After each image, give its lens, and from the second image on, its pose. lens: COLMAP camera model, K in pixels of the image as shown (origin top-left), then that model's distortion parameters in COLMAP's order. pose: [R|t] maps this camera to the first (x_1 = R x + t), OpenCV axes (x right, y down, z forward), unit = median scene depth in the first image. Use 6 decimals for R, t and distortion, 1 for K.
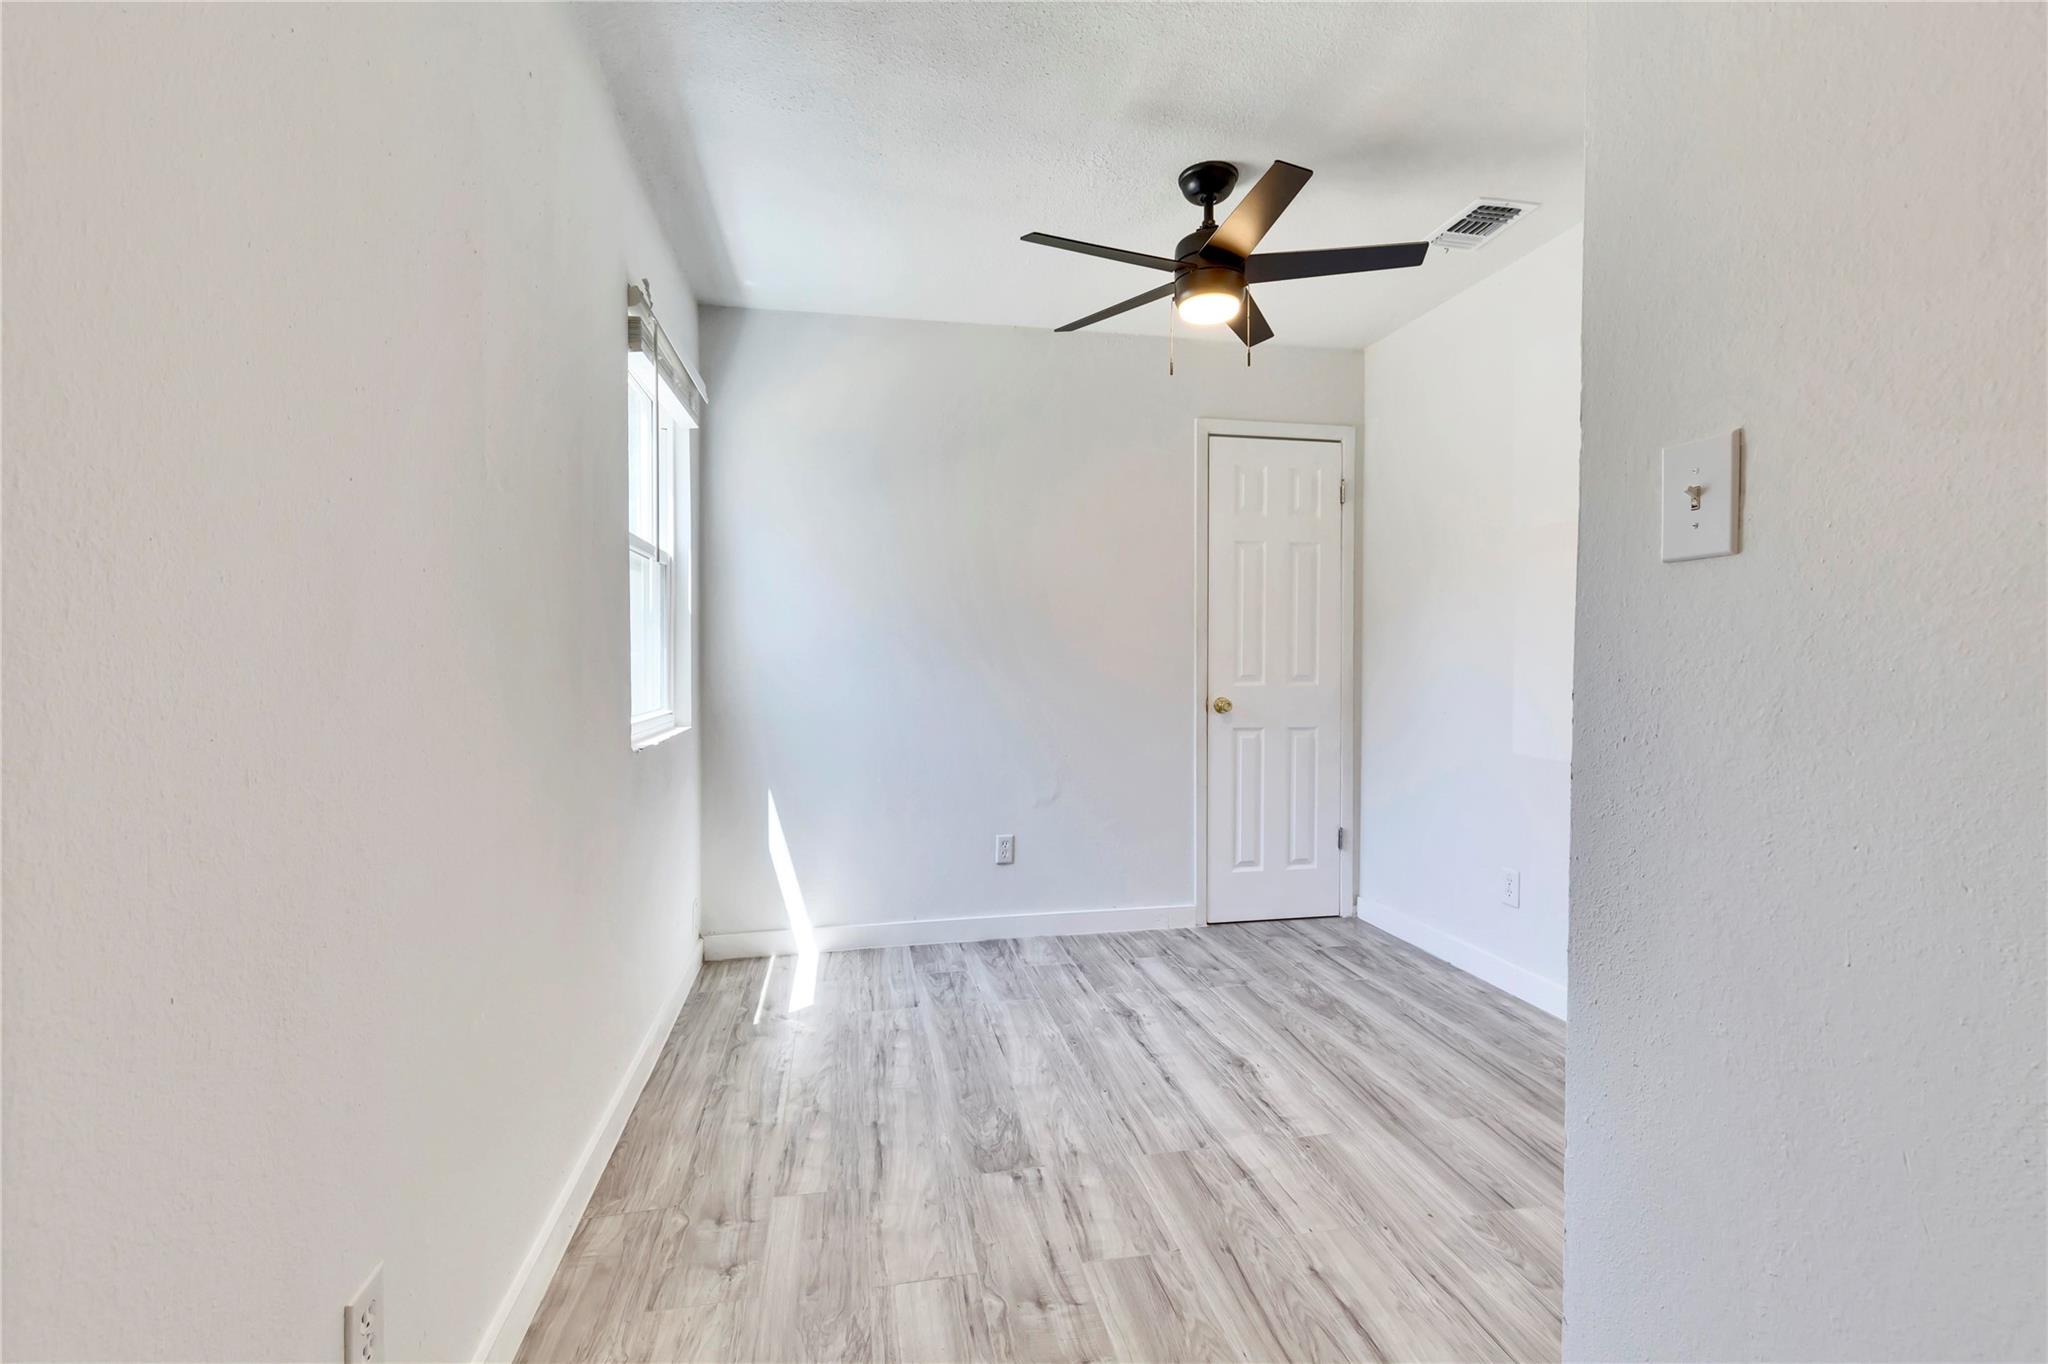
lens RADIAL K [[916.2, 0, 1027.4], [0, 916.2, 676.8], [0, 0, 1]] dist [0.003674, 0.000610]
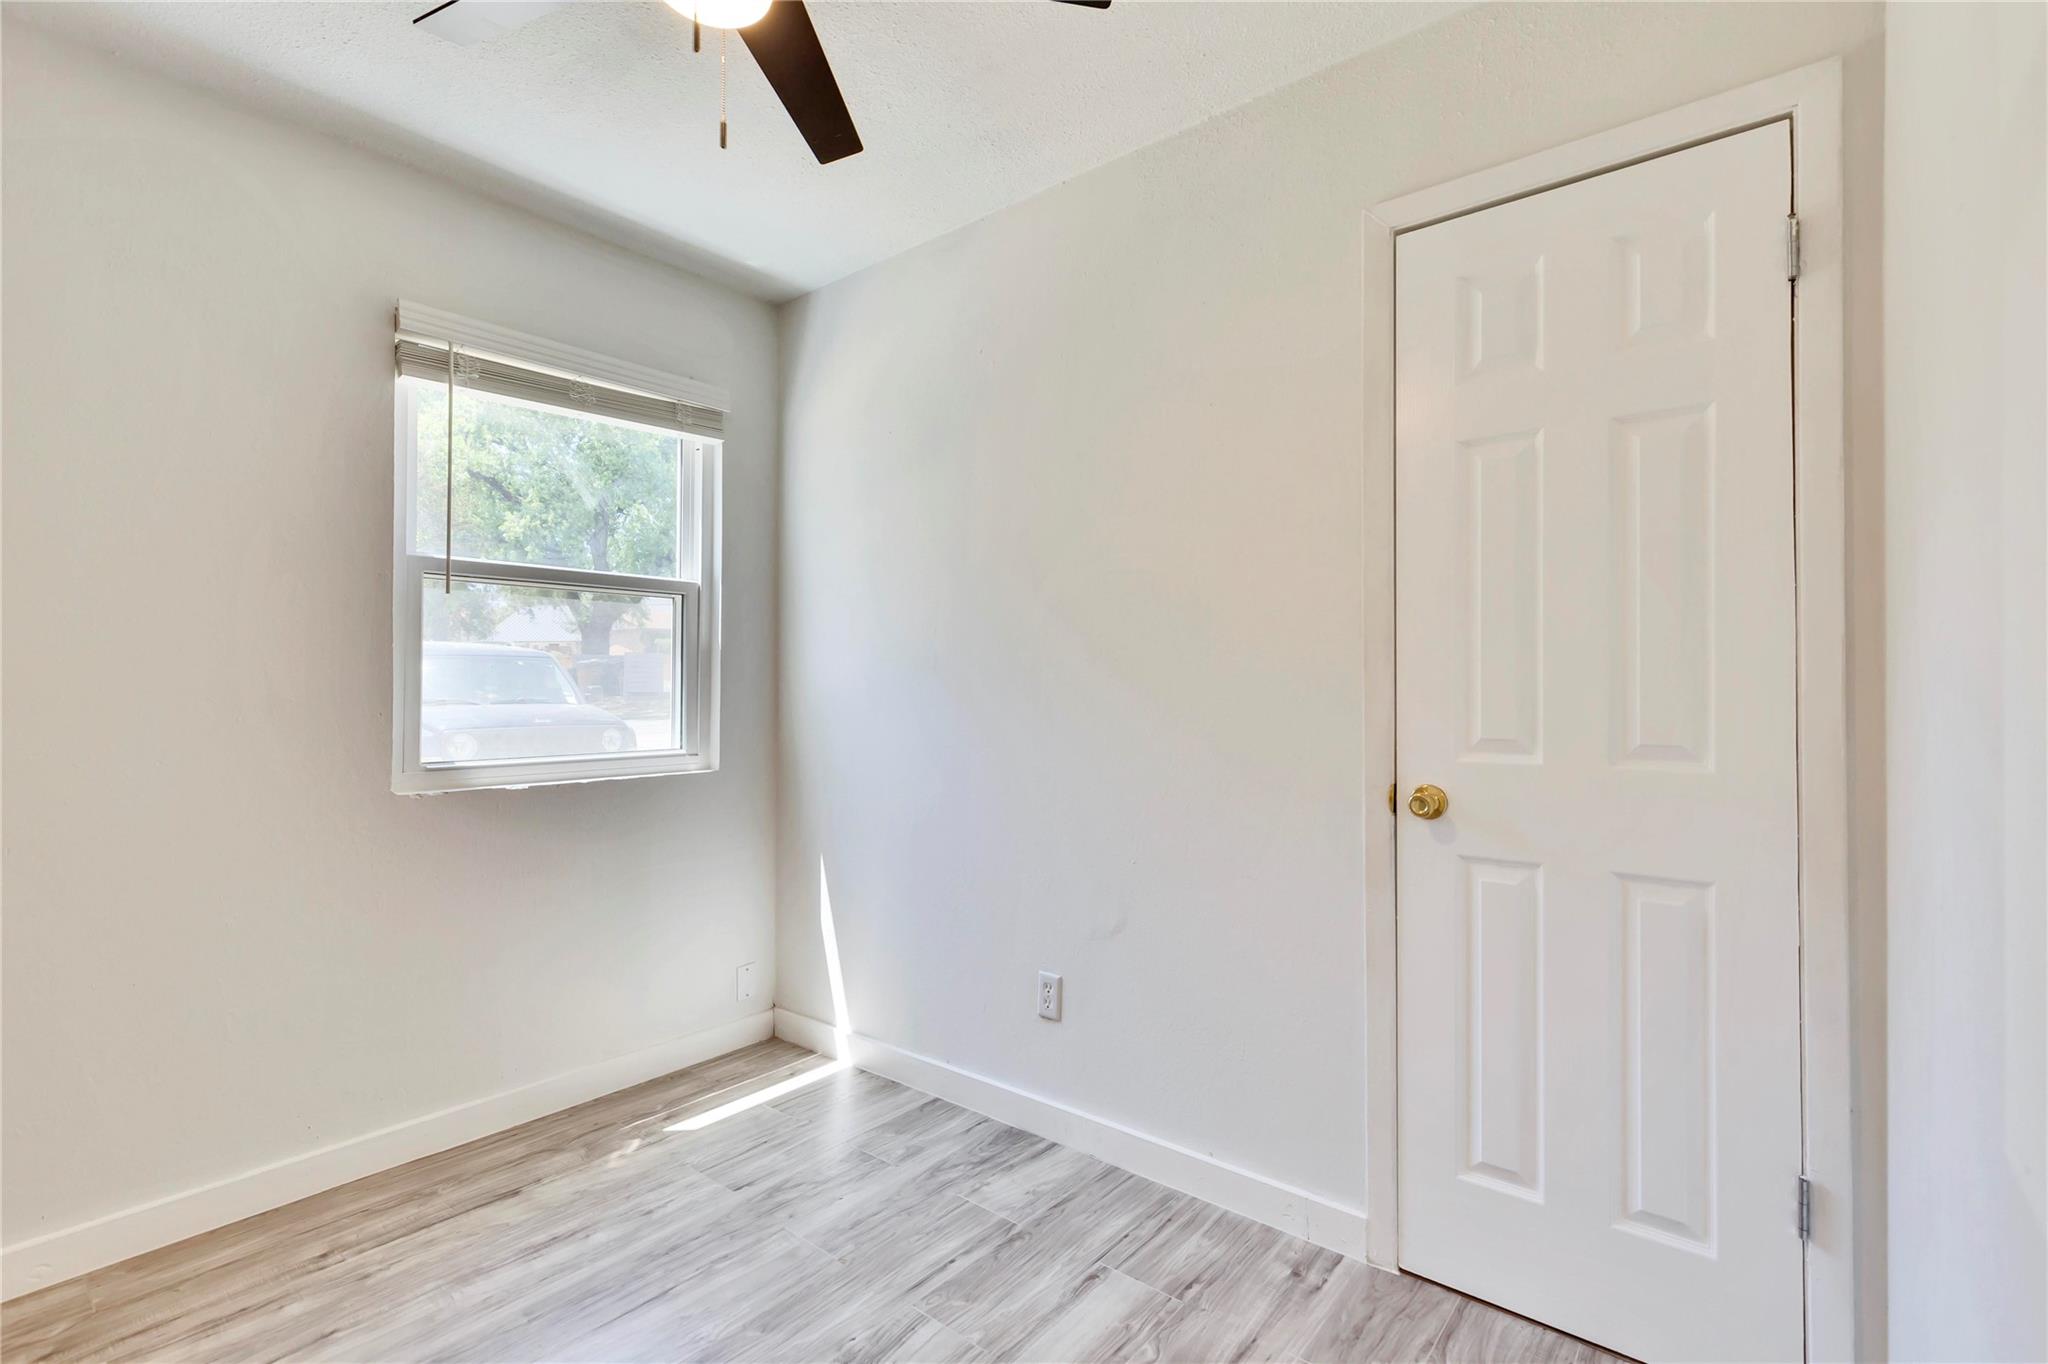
lens RADIAL K [[925.0, 0, 1027.2], [0, 925.0, 677.1], [0, 0, 1]] dist [0.005468, -0.000084]
pose [[0.635268, -0.008228, -0.772248, 0.519590], [-0.016968, 0.999553, -0.024608, -0.019653], [0.772105, 0.028736, 0.634845, 0.638536]]
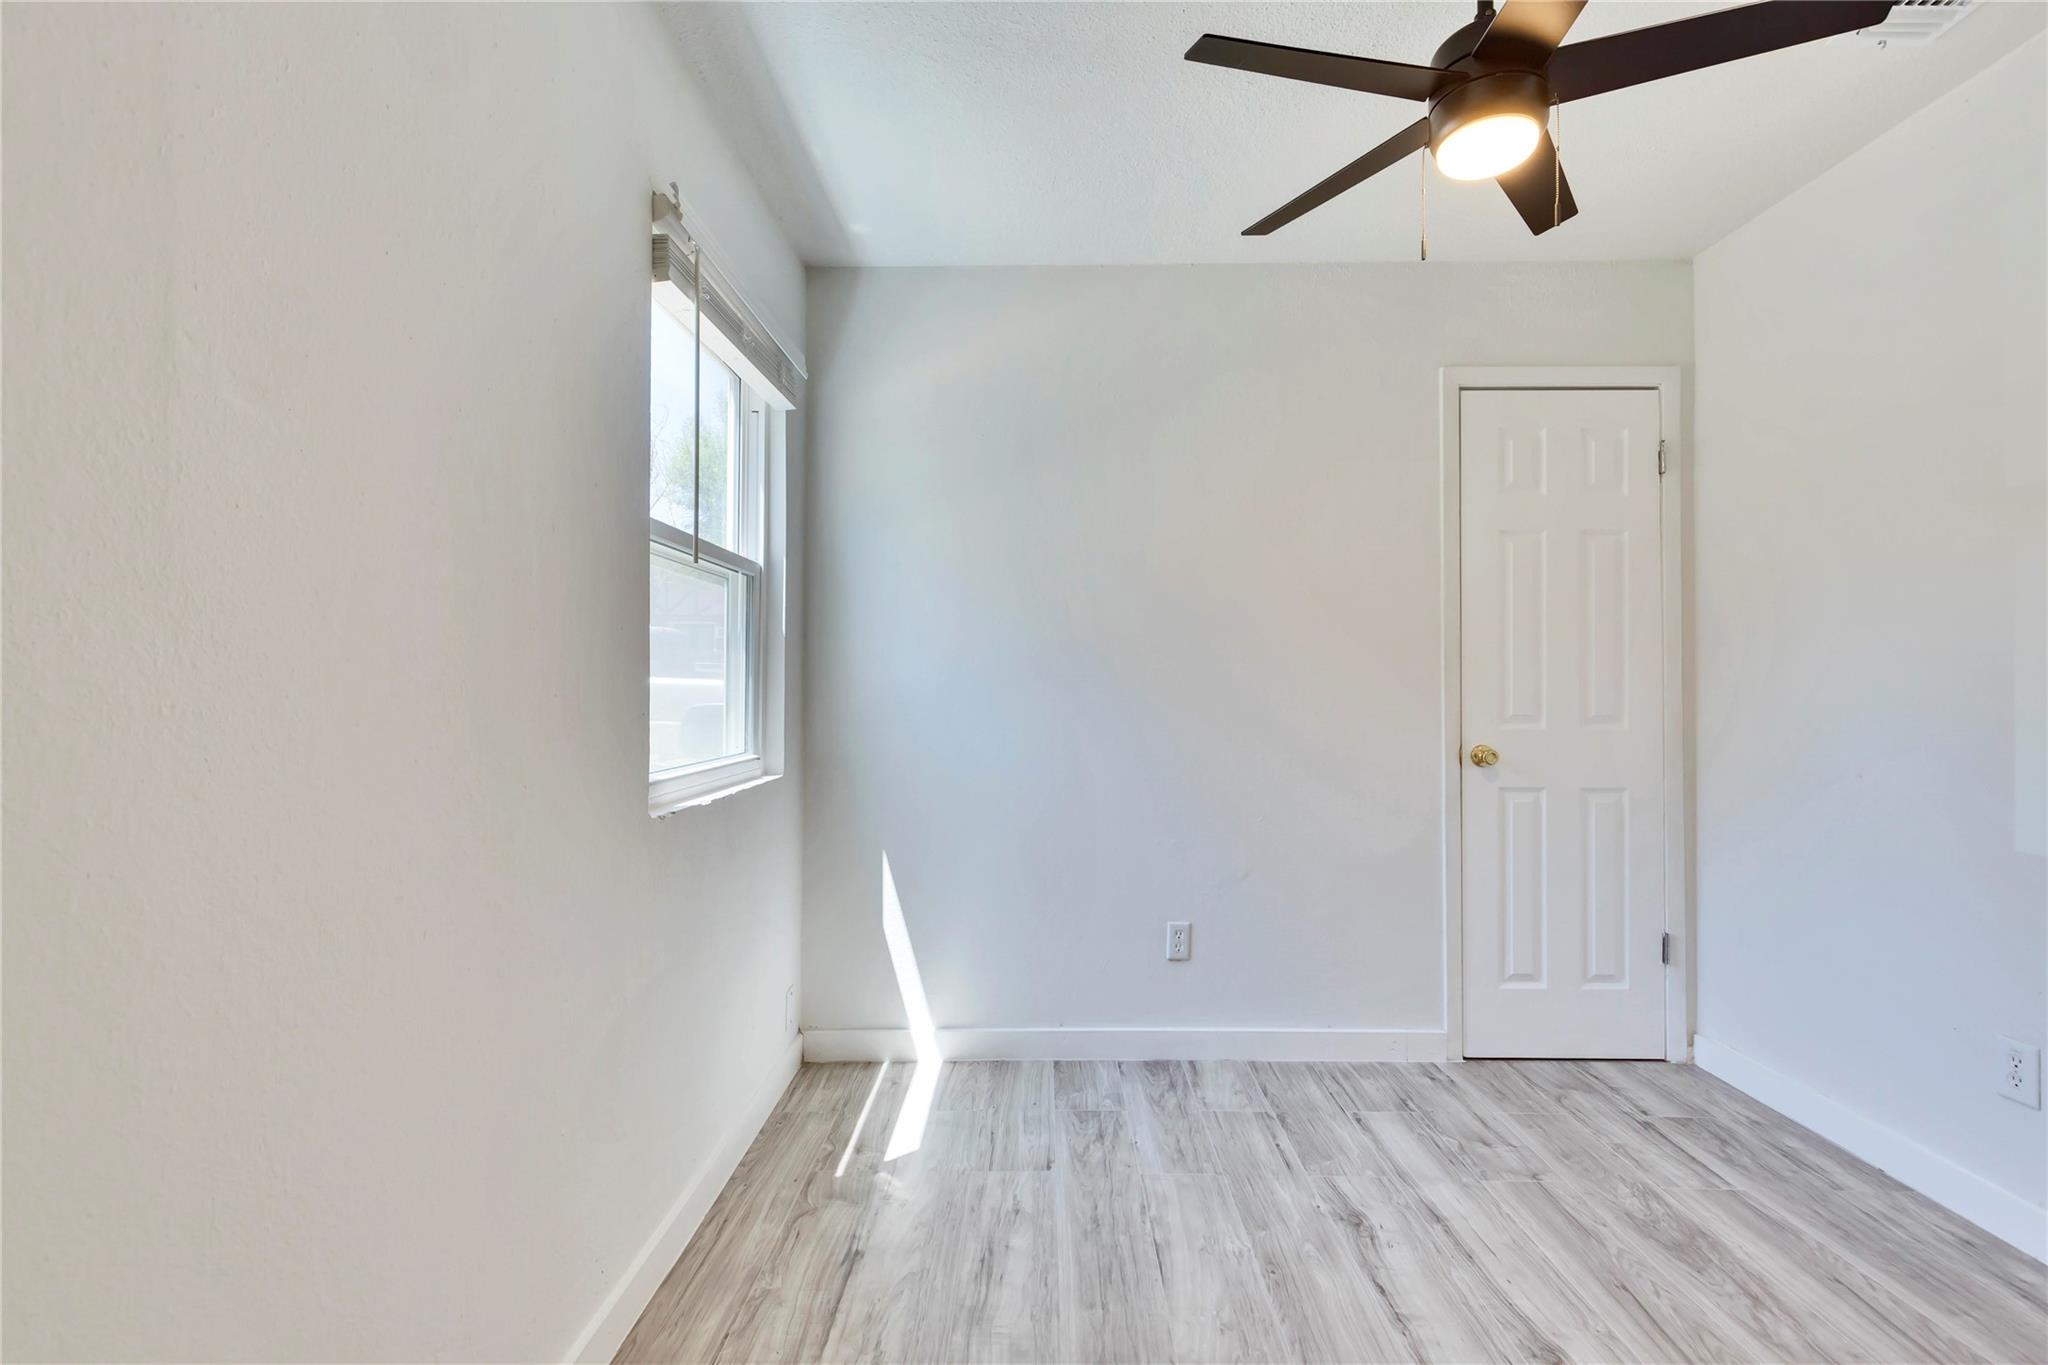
lens RADIAL K [[925.0, 0, 1027.2], [0, 925.0, 677.6], [0, 0, 1]] dist [0.005468, -0.000084]
pose [[0.978015, -0.000912, -0.208532, 0.014320], [-0.005623, 0.999512, -0.030742, -0.007461], [0.208458, 0.031239, 0.977532, 0.238438]]
